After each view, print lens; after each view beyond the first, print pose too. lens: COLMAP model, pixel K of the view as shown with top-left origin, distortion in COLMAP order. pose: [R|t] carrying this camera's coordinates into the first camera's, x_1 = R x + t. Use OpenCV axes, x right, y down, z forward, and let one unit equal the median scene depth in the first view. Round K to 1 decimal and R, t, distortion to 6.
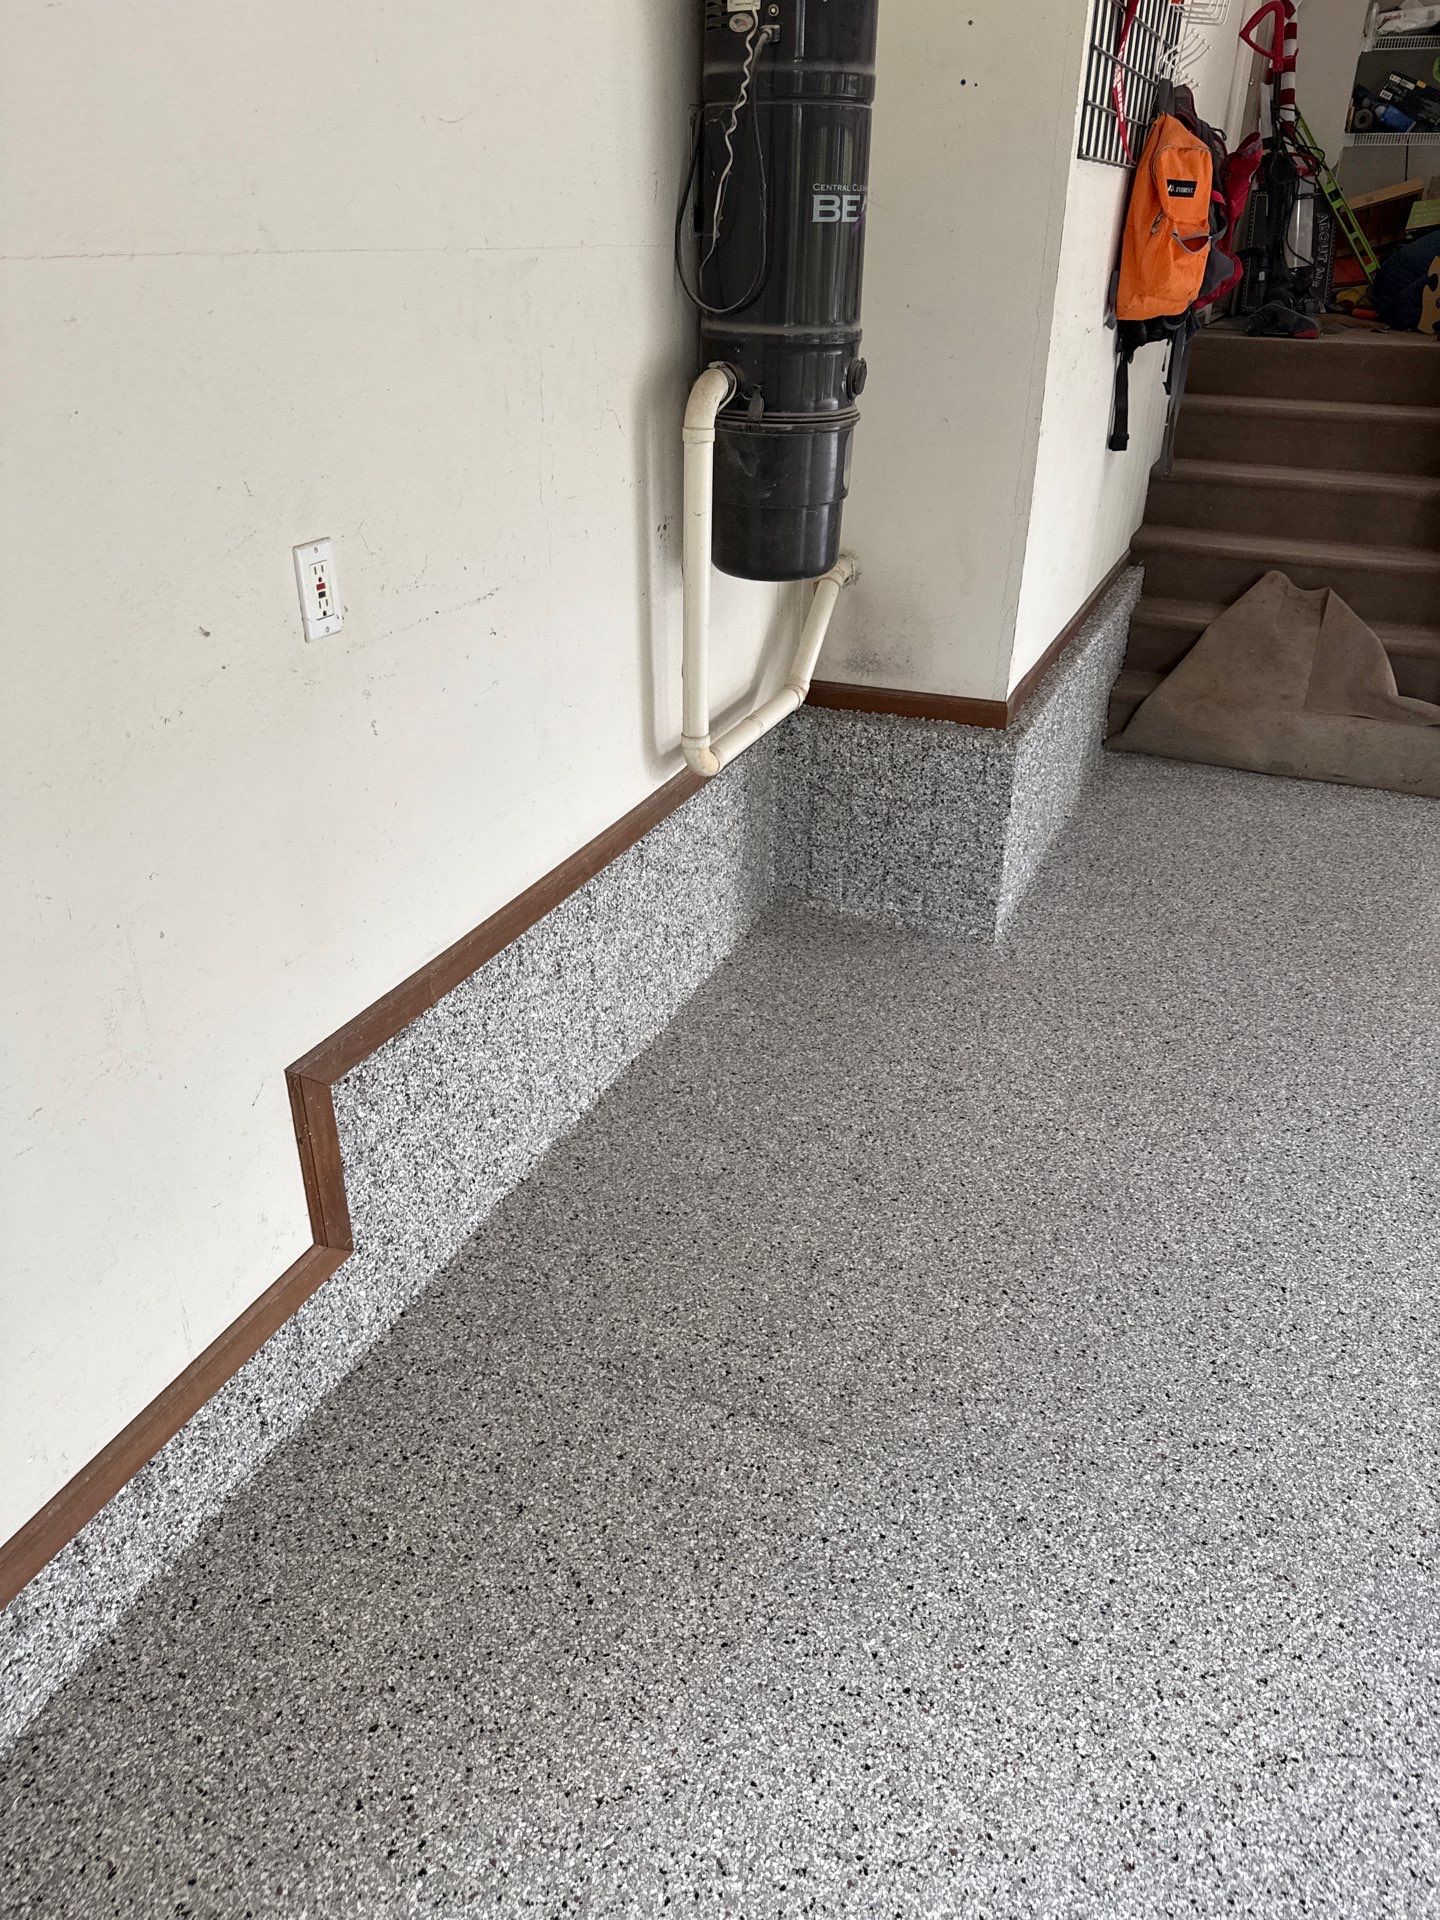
lens RADIAL K [[1422.5, 0, 737.6], [0, 1422.5, 957.5], [0, 0, 1]] dist [0.034529, -0.015005]
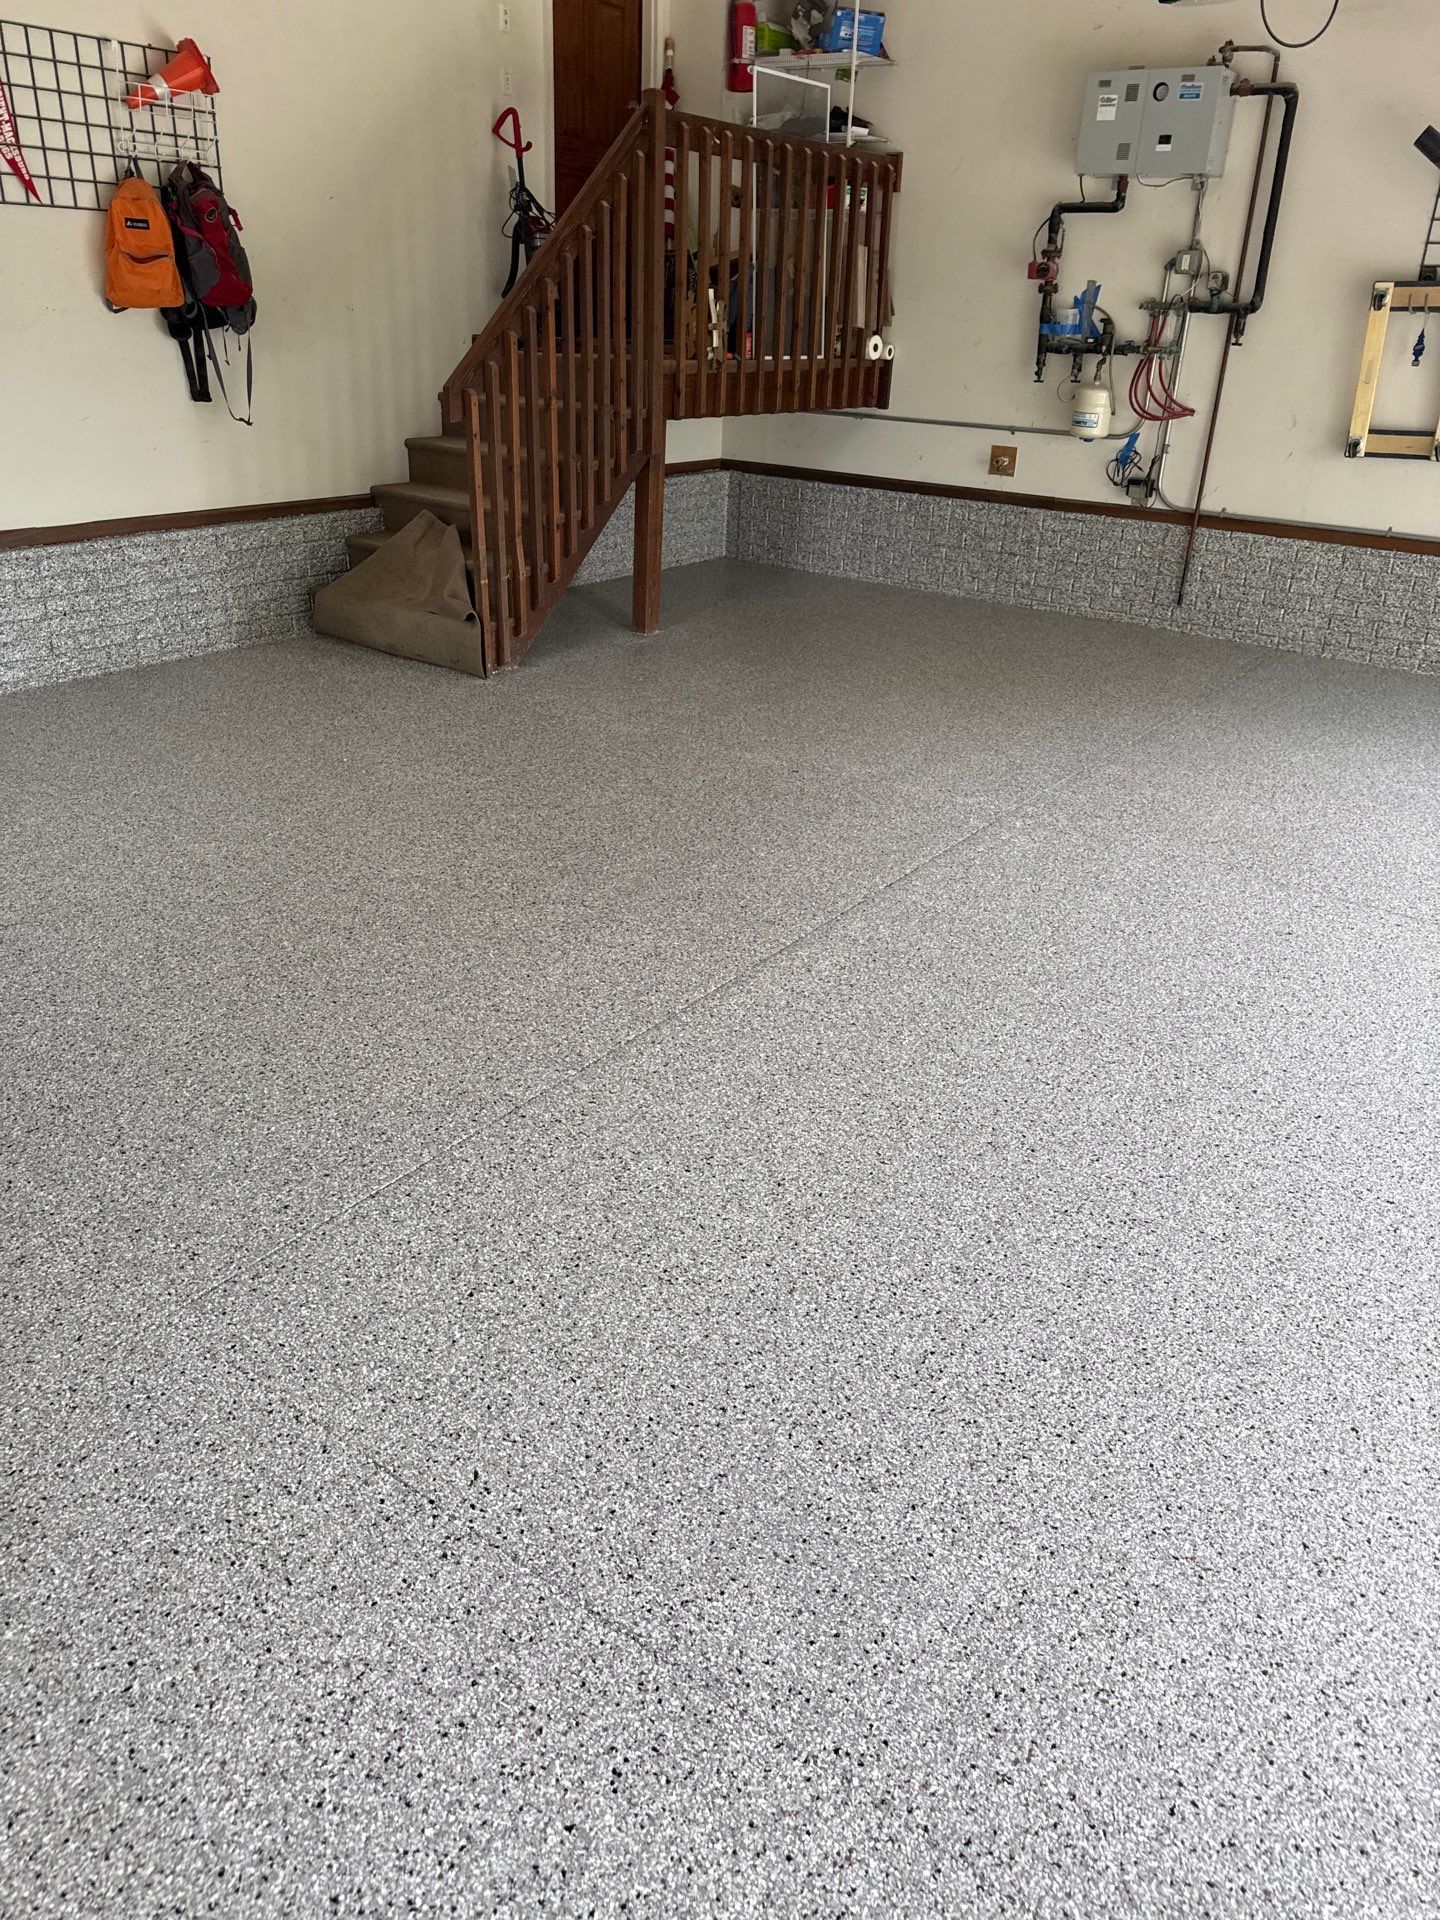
lens RADIAL K [[1422.5, 0, 737.6], [0, 1422.5, 957.5], [0, 0, 1]] dist [0.034529, -0.015005]
pose [[0.968832, 0.121323, -0.215973, 1.263156], [-0.133742, 0.990048, -0.043792, 0.216559], [0.208511, 0.071312, 0.975417, -0.306020]]
